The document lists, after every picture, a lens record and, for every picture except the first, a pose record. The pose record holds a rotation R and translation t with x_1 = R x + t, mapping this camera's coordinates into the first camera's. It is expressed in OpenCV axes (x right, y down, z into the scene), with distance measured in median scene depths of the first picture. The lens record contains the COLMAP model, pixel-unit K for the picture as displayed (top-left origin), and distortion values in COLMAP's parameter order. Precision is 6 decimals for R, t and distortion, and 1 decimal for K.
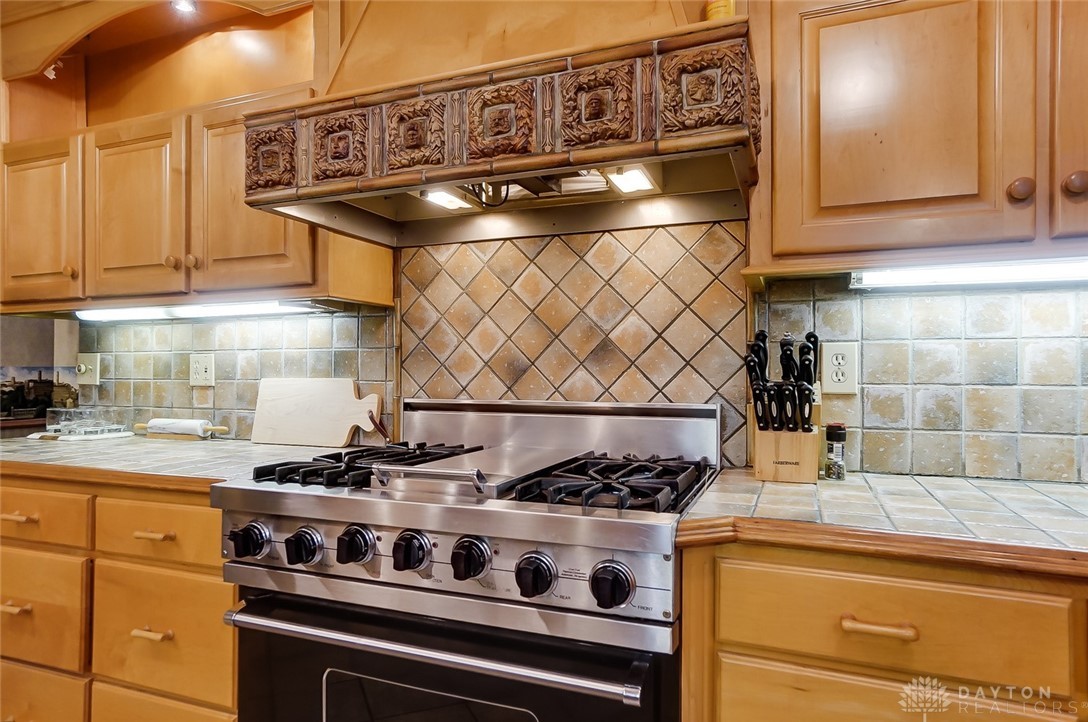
lens RADIAL K [[647.0, 0, 544.0], [0, 647.0, 361.0], [0, 0, 1]] dist [-0.036649, 0.032167]
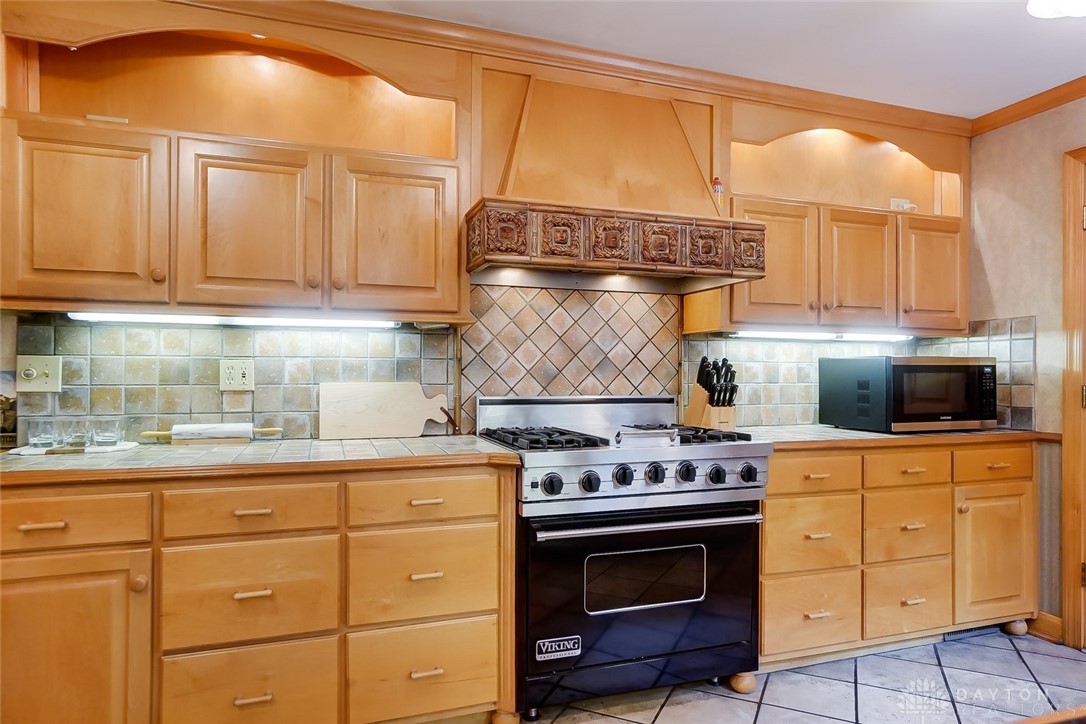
lens RADIAL K [[645.8, 0, 543.0], [0, 645.8, 362.0], [0, 0, 1]] dist [-0.036649, 0.032167]
pose [[0.760548, 0.012941, 0.649153, -1.094002], [-0.013277, 0.999902, -0.004379, -0.012685], [-0.649146, -0.005288, 0.760646, -0.142484]]
